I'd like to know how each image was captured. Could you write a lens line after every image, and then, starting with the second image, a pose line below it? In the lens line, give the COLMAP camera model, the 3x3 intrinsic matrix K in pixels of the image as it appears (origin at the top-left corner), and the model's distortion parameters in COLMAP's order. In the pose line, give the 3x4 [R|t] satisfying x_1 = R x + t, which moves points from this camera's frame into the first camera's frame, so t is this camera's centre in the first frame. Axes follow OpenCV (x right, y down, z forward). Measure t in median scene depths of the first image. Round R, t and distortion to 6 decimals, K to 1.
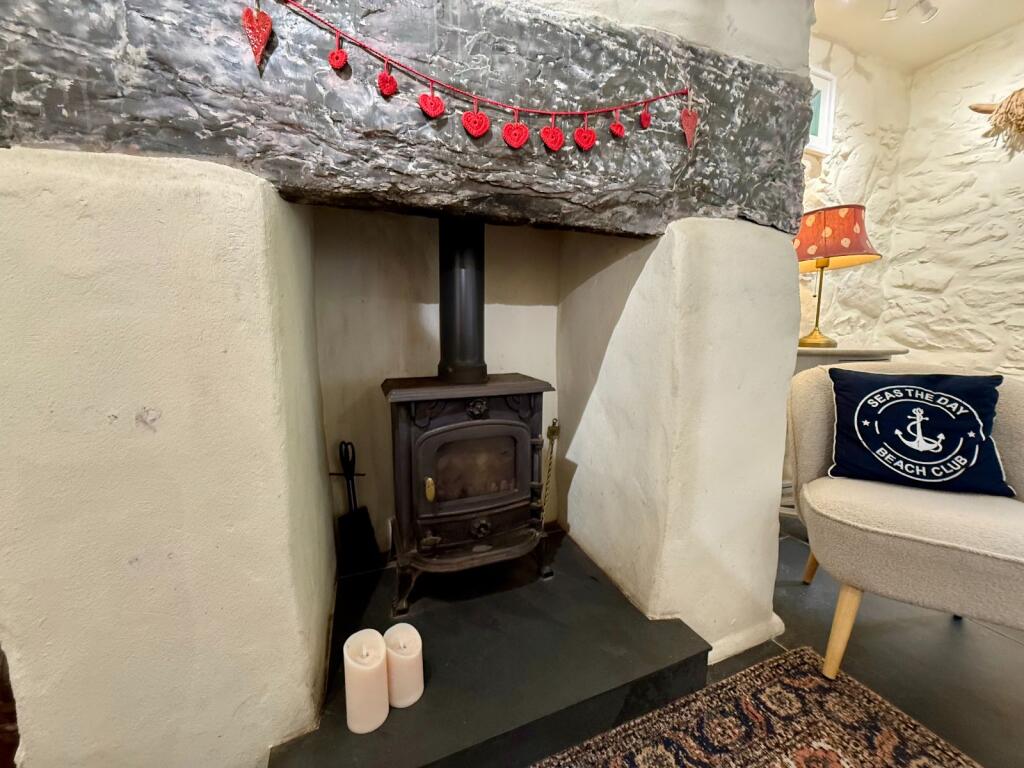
lens RADIAL K [[407.4, 0, 515.0], [0, 407.4, 381.1], [0, 0, 1]] dist [0.000322, 0.000138]
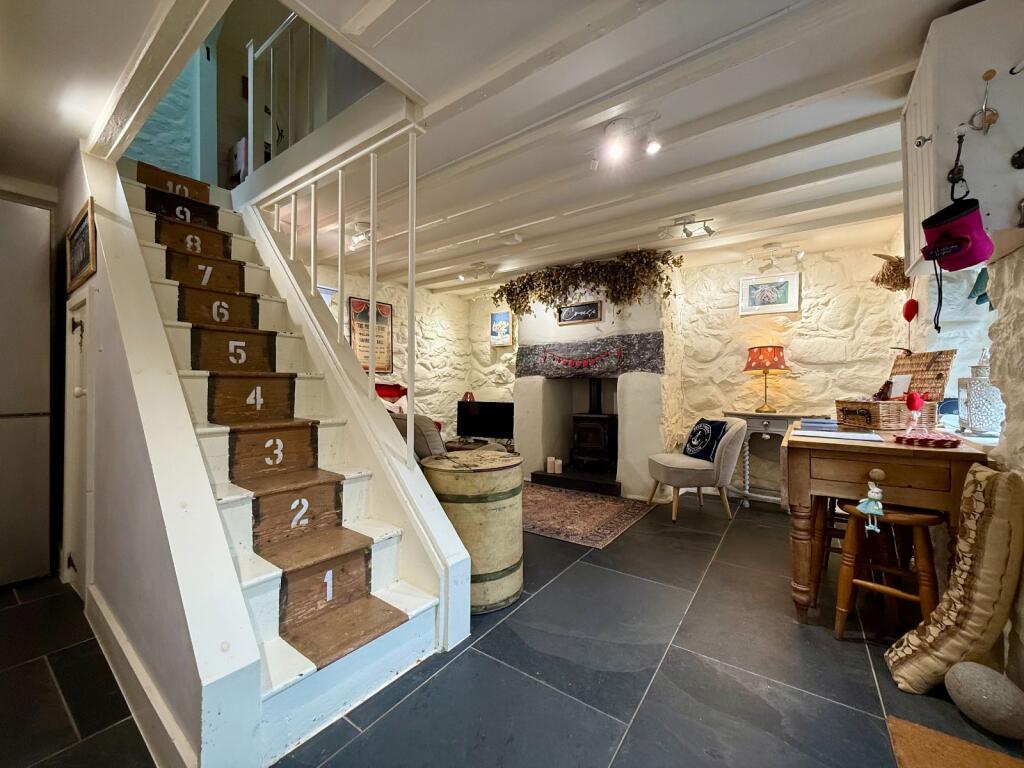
lens RADIAL K [[407.4, 0, 514.0], [0, 407.4, 383.3], [0, 0, 1]] dist [0.000322, 0.000138]
pose [[0.540231, -0.015114, -0.841381, 2.840485], [-0.114184, 0.989275, -0.091086, 0.153394], [0.833734, 0.145280, 0.532712, -1.765285]]
